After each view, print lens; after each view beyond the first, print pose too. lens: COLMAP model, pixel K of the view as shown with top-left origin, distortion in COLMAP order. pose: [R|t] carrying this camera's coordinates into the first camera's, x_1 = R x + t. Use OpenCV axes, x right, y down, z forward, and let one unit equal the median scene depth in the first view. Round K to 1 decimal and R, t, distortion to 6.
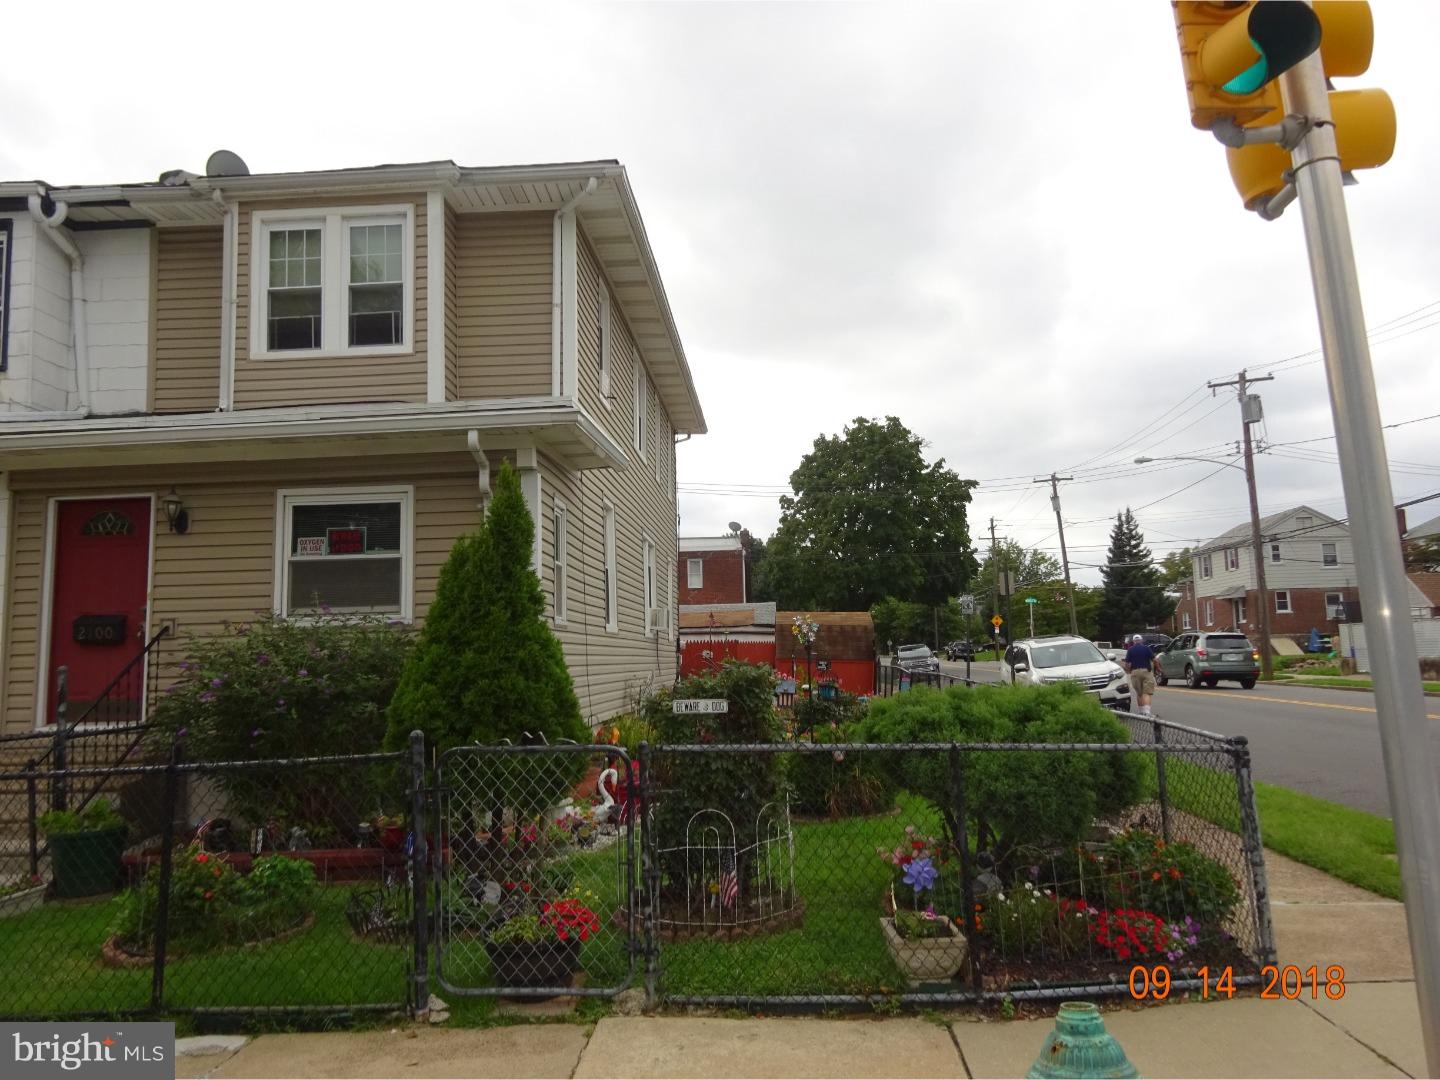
lens RADIAL K [[1064.3, 0, 730.5], [0, 1064.3, 545.3], [0, 0, 1]] dist [0.007465, -0.011564]
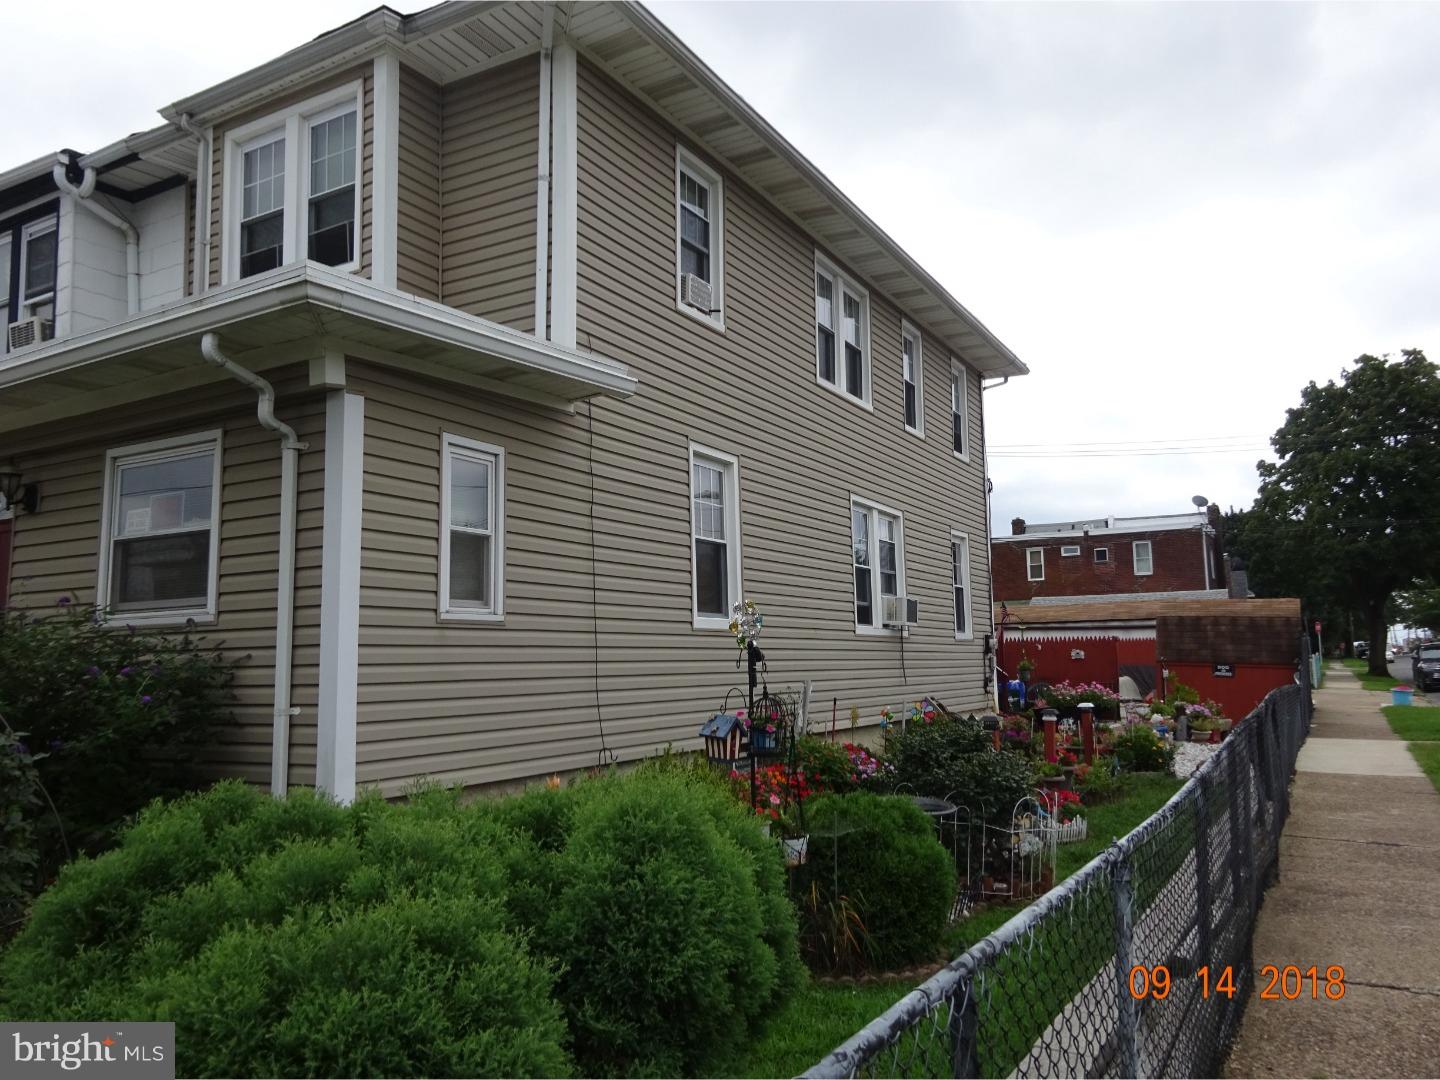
lens RADIAL K [[1064.3, 0, 730.9], [0, 1064.3, 532.7], [0, 0, 1]] dist [0.007465, -0.011564]
pose [[0.894099, -0.044936, -0.445610, 0.272441], [0.042020, 0.998982, -0.016426, 0.032932], [0.445894, -0.004038, 0.895076, 0.424576]]
